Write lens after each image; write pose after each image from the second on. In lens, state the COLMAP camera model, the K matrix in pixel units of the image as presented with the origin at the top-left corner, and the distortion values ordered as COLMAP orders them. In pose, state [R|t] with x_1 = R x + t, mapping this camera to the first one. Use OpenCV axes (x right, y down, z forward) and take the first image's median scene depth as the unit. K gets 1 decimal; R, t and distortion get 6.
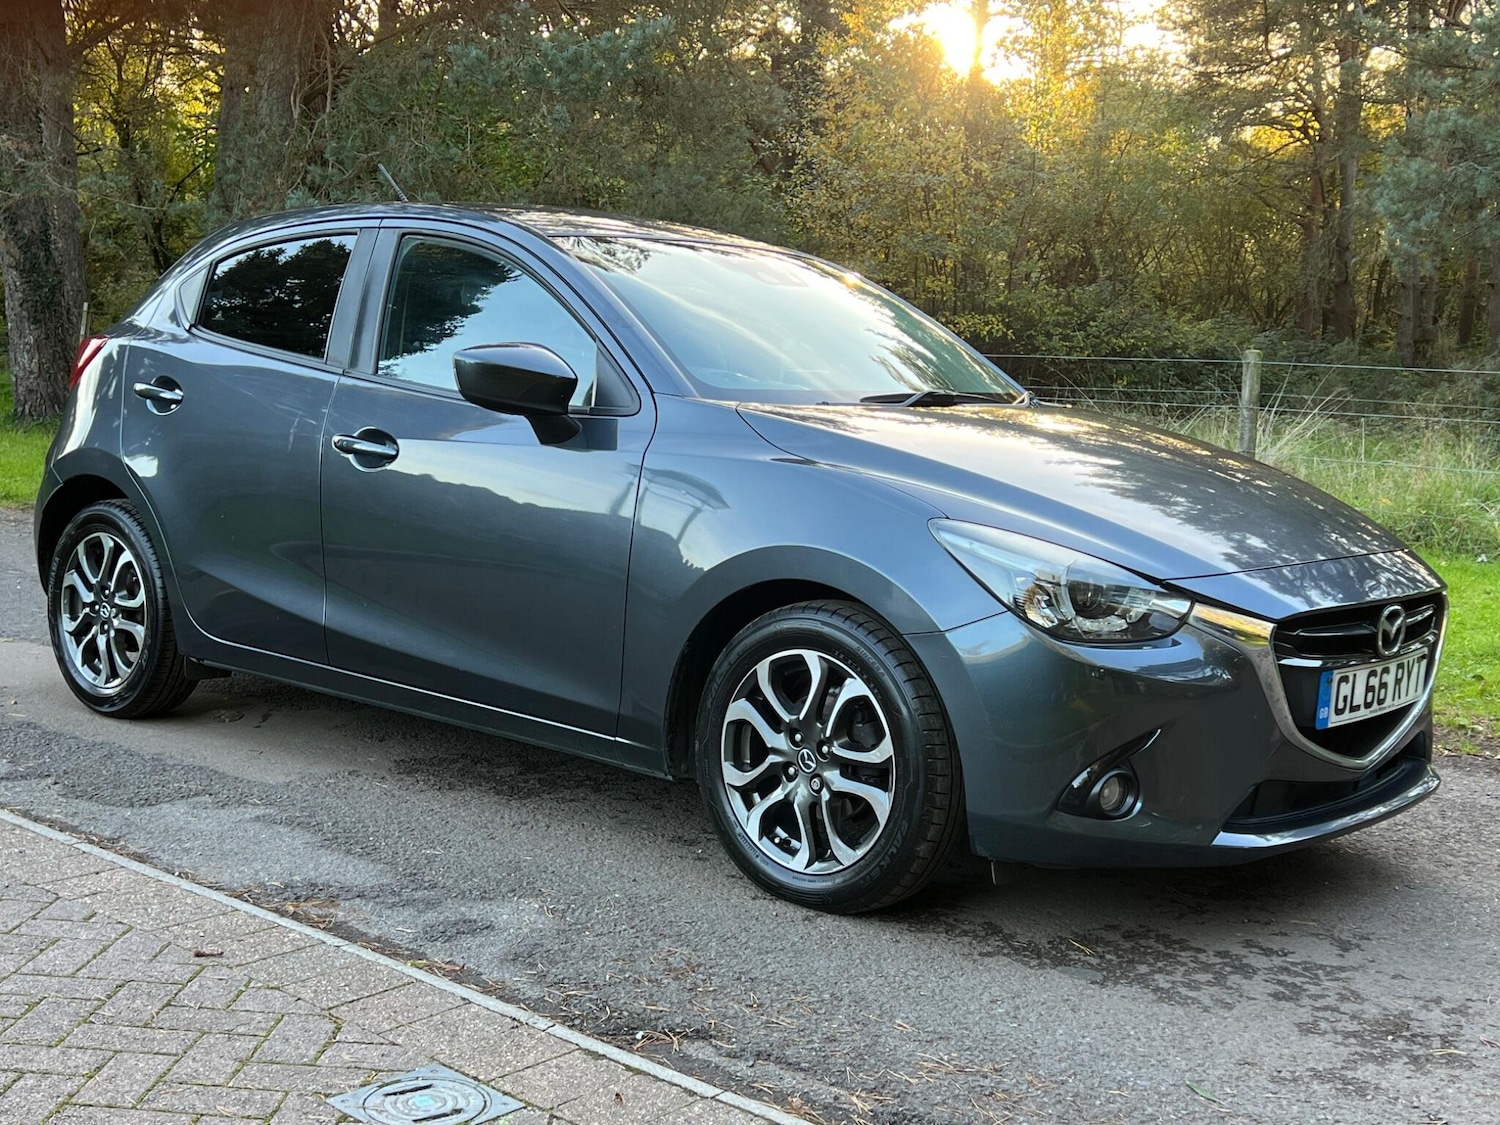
lens RADIAL K [[2076.1, 0, 790.8], [0, 2076.1, 540.8], [0, 0, 1]] dist [0.096637, 0.000000]
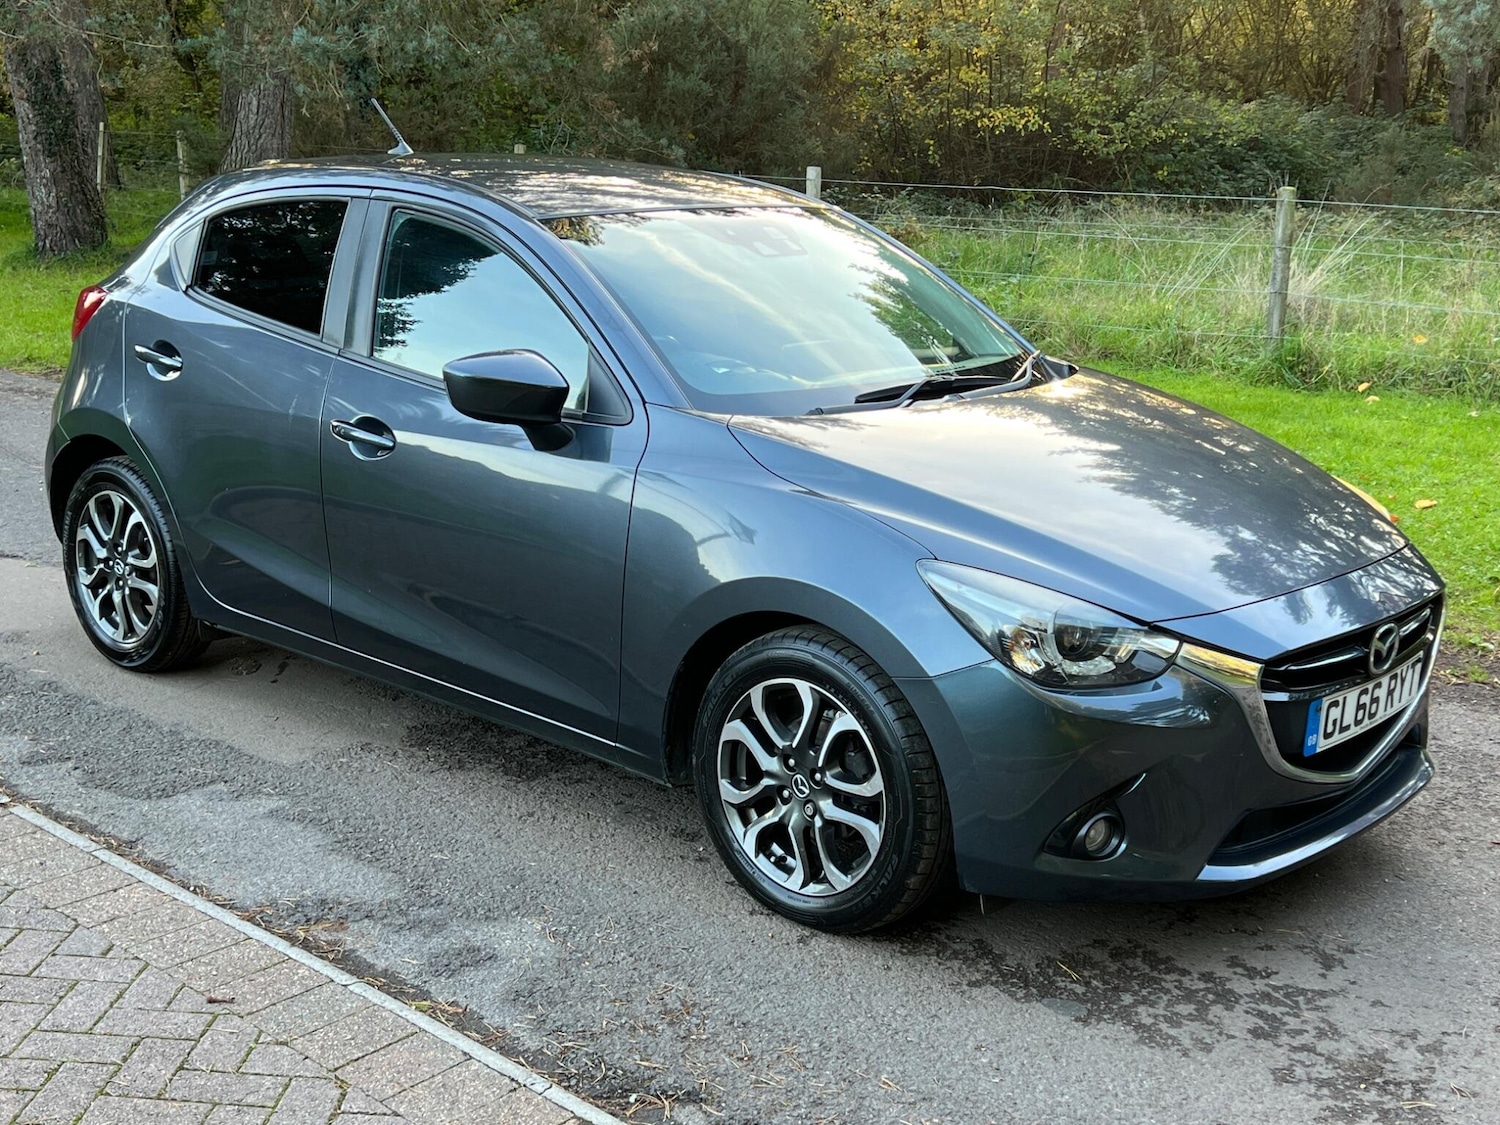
lens RADIAL K [[2076.1, 0, 789.4], [0, 2076.1, 570.6], [0, 0, 1]] dist [0.096637, 0.000000]
pose [[0.999686, -0.009565, -0.023149, 0.026652], [0.012682, 0.990282, 0.138495, -0.138752], [0.021600, -0.138745, 0.990093, 0.008643]]
